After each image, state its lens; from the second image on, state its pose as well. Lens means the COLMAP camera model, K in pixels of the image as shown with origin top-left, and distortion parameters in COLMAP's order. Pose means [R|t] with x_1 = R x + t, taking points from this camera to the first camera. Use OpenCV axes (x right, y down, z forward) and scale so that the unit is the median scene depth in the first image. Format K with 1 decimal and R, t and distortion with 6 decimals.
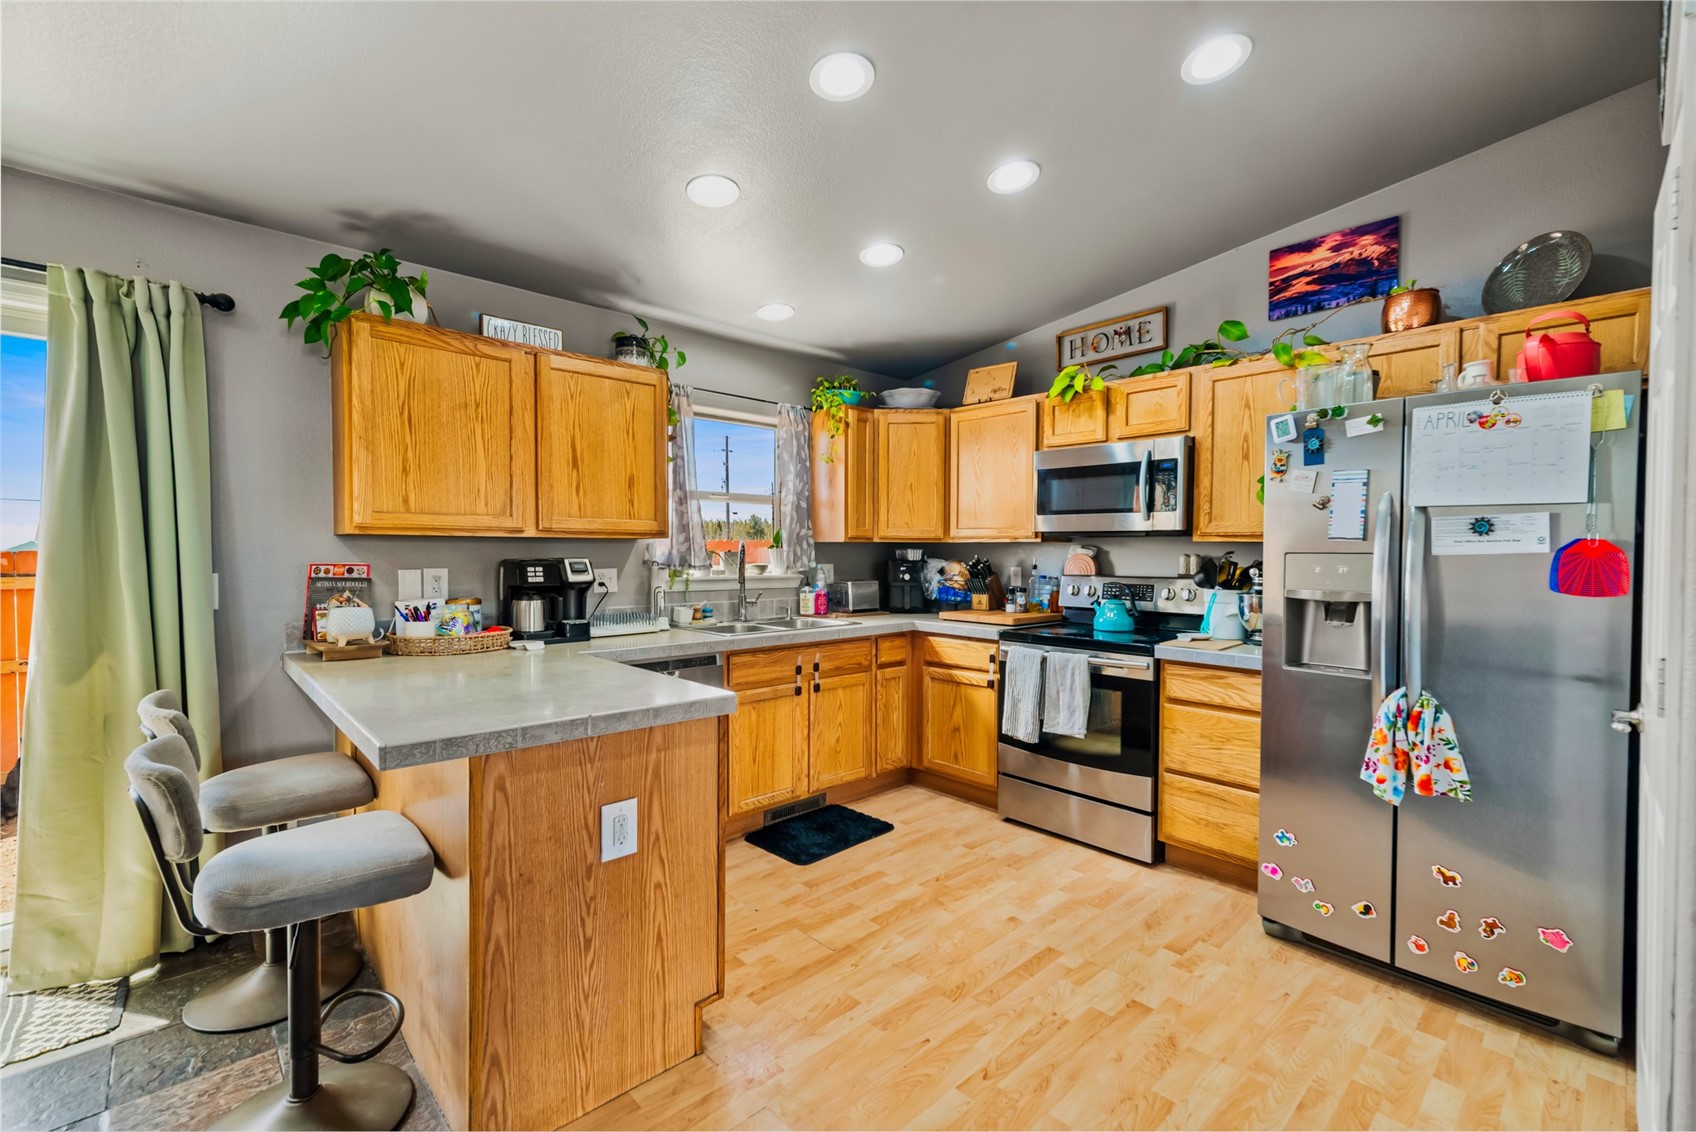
lens RADIAL K [[730.2, 0, 852.2], [0, 730.2, 569.1], [0, 0, 1]] dist [0.007212, 0.000799]
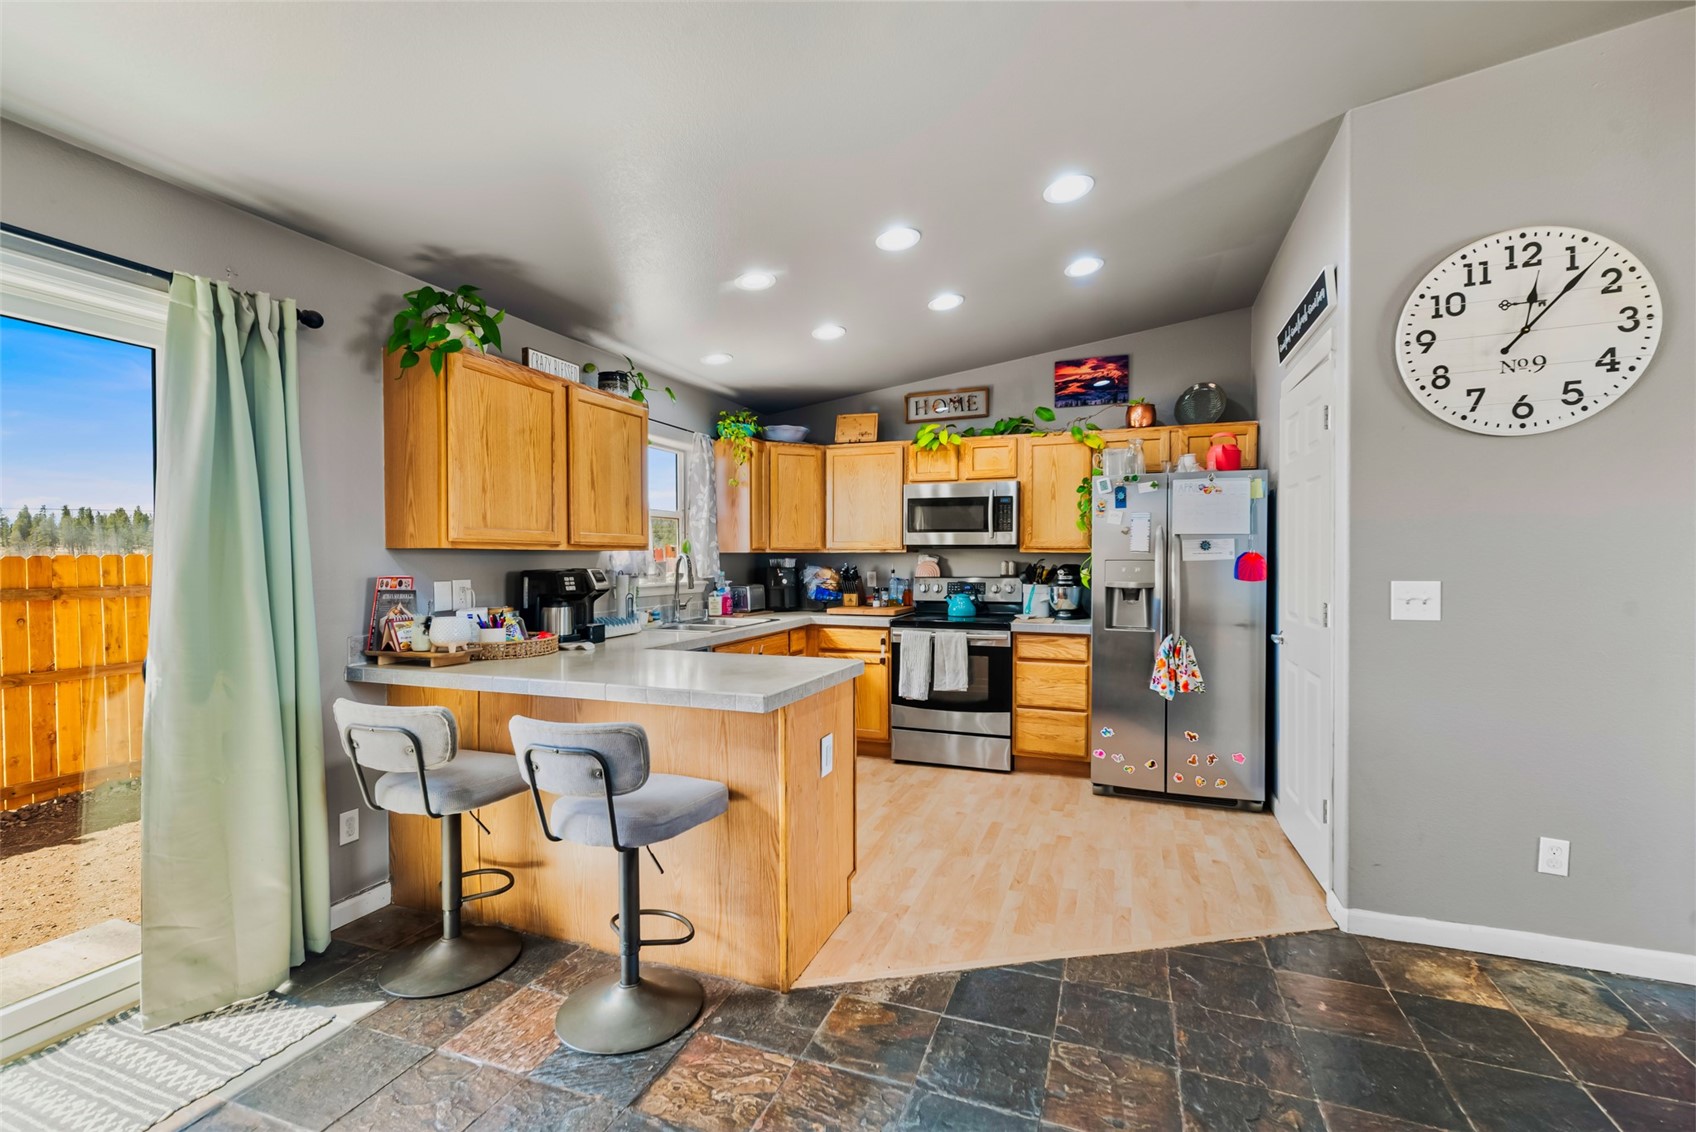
lens RADIAL K [[730.2, 0, 852.2], [0, 730.2, 569.1], [0, 0, 1]] dist [0.007212, 0.000799]
pose [[0.897081, -0.012406, 0.441691, -0.488830], [0.016416, 0.999851, -0.005258, -0.001744], [-0.441561, 0.011967, 0.897152, -0.174316]]
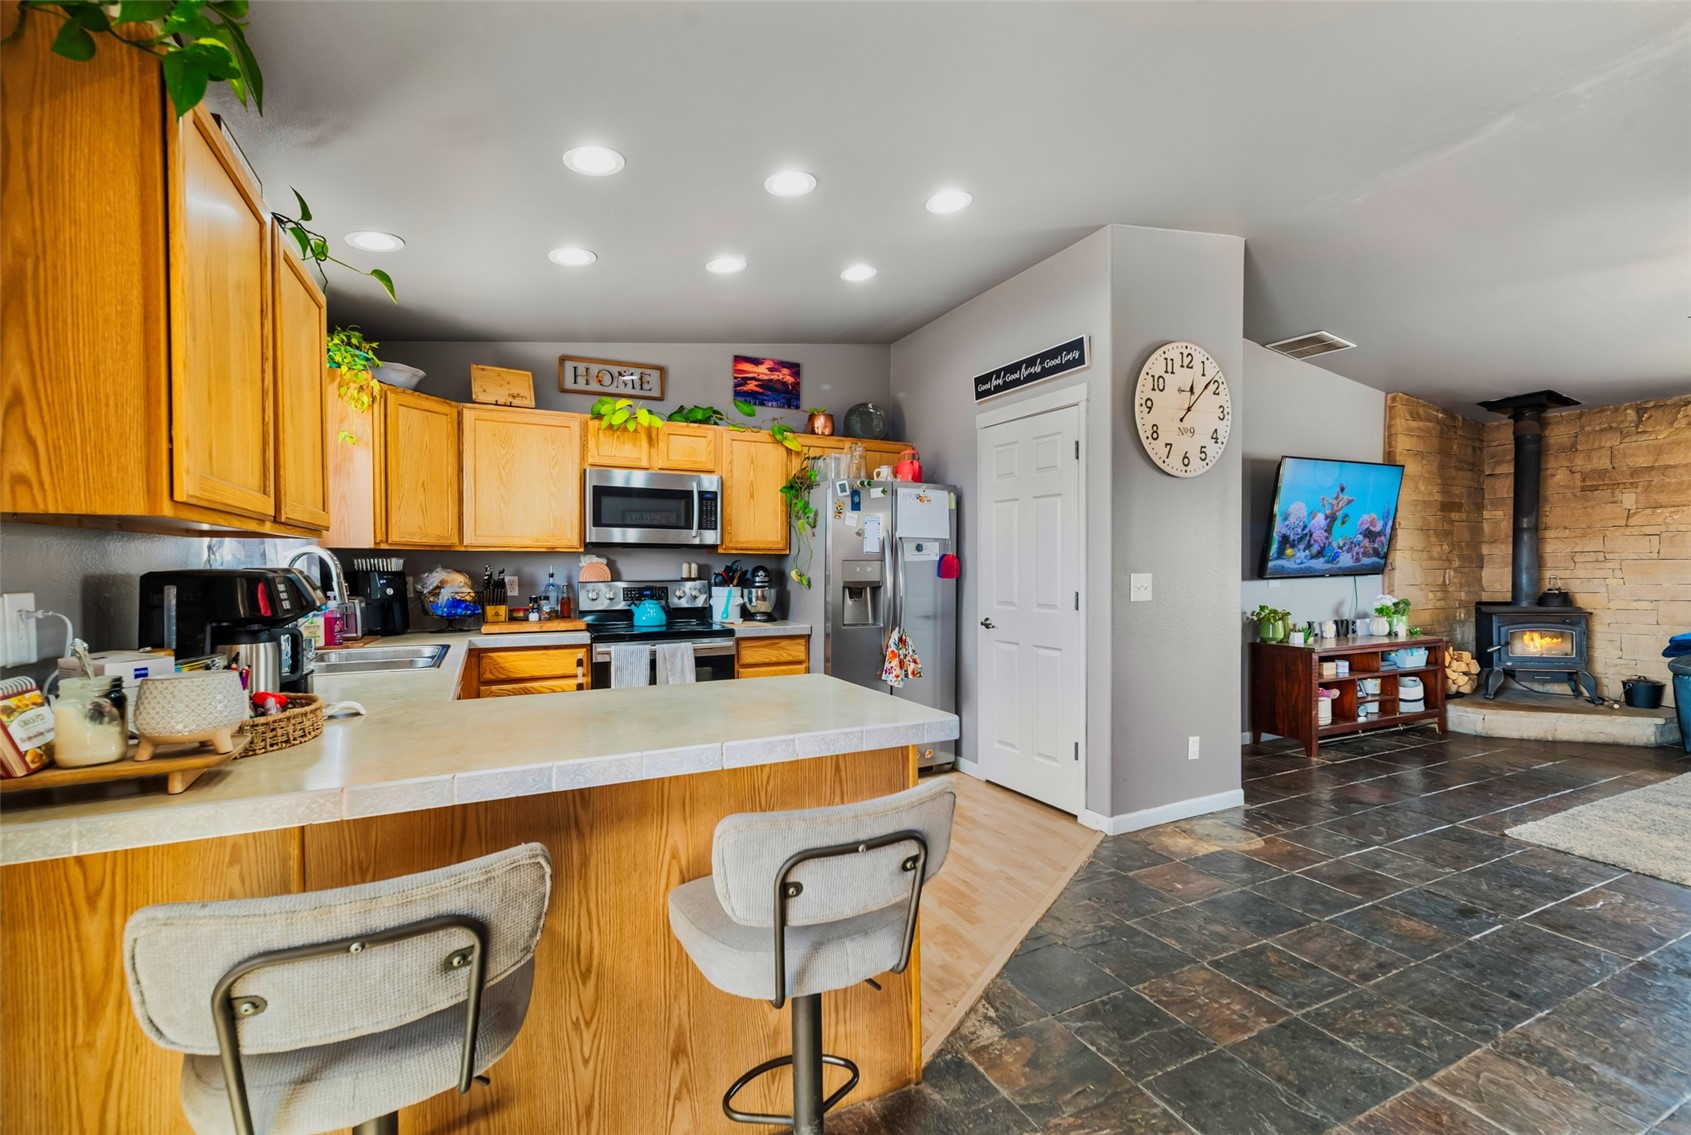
lens RADIAL K [[744.0, 0, 863.4], [0, 744.0, 576.7], [0, 0, 1]] dist [0.008905, 0.000811]
pose [[0.278953, -0.020012, 0.960096, -0.800598], [0.026067, 0.999572, 0.013261, -0.004362], [-0.959951, 0.021327, 0.279355, 0.347406]]
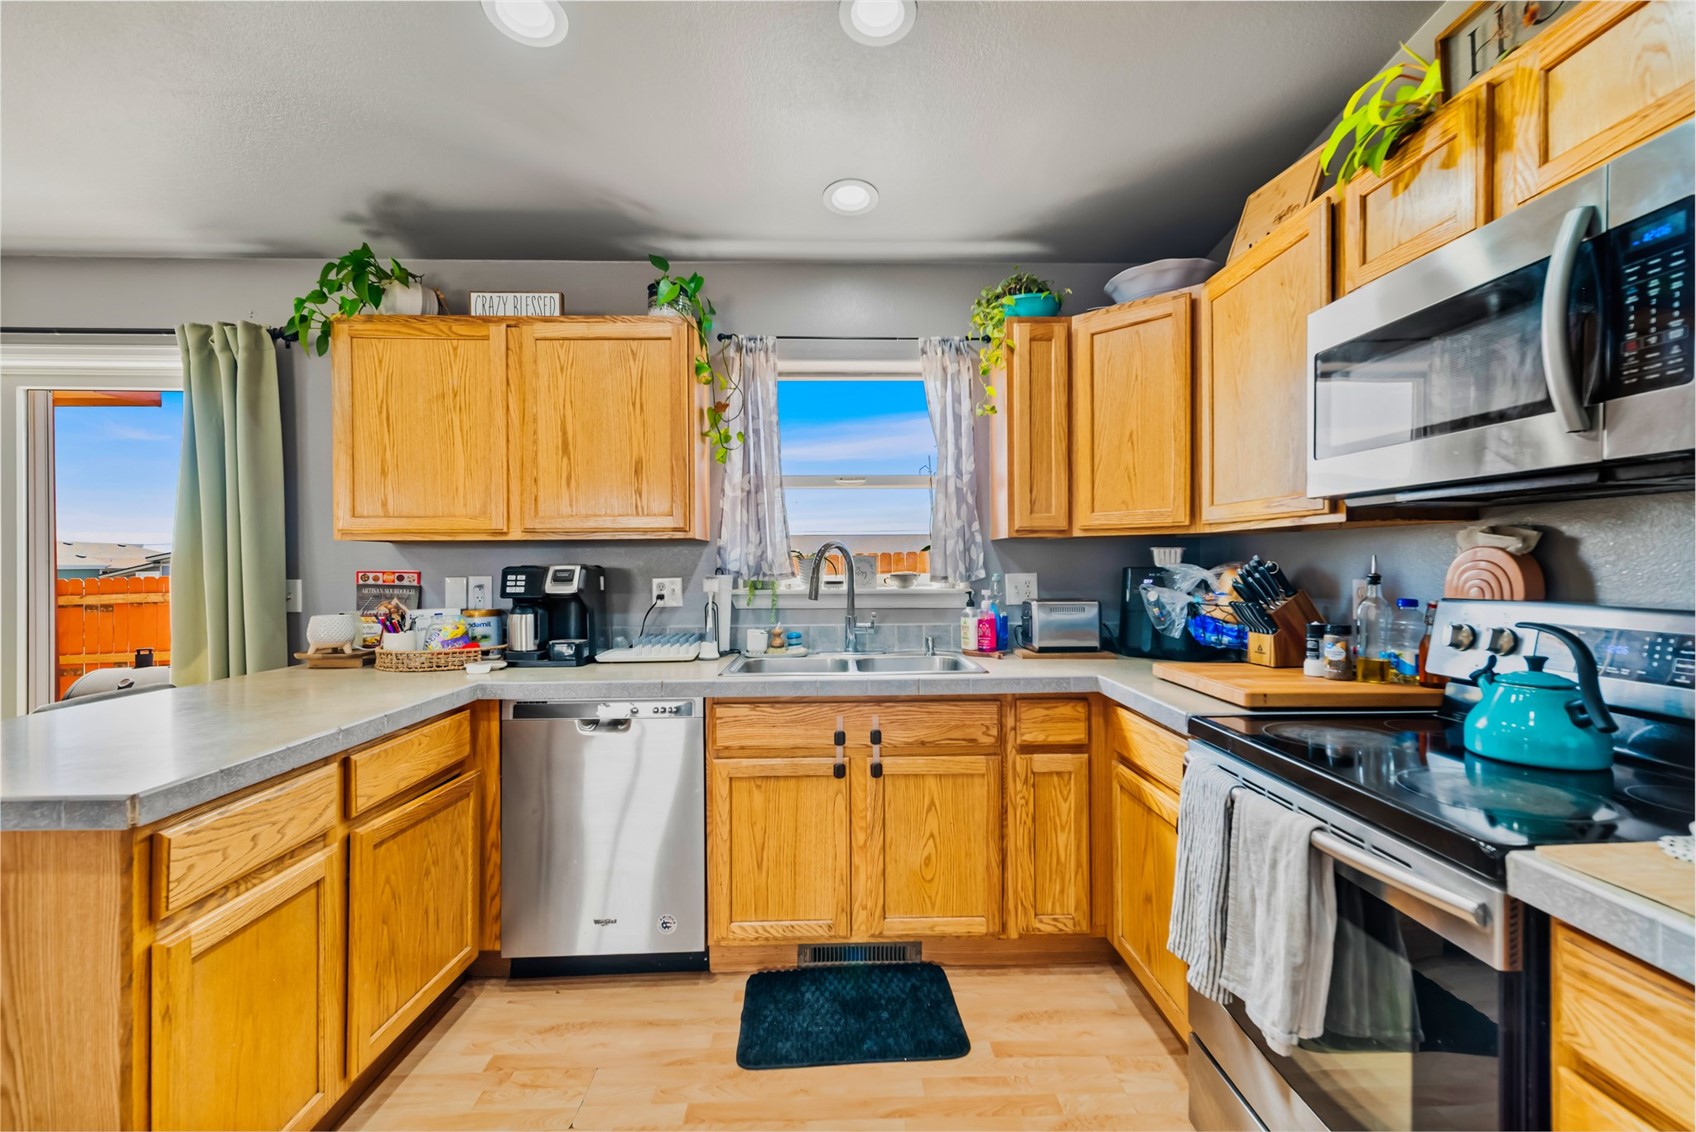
lens RADIAL K [[730.2, 0, 852.2], [0, 730.2, 569.1], [0, 0, 1]] dist [0.007212, 0.000799]
pose [[0.750071, -0.003629, -0.661347, 0.381742], [-0.007301, 0.999879, -0.013767, -0.000776], [0.661317, 0.015155, 0.749954, 0.562658]]
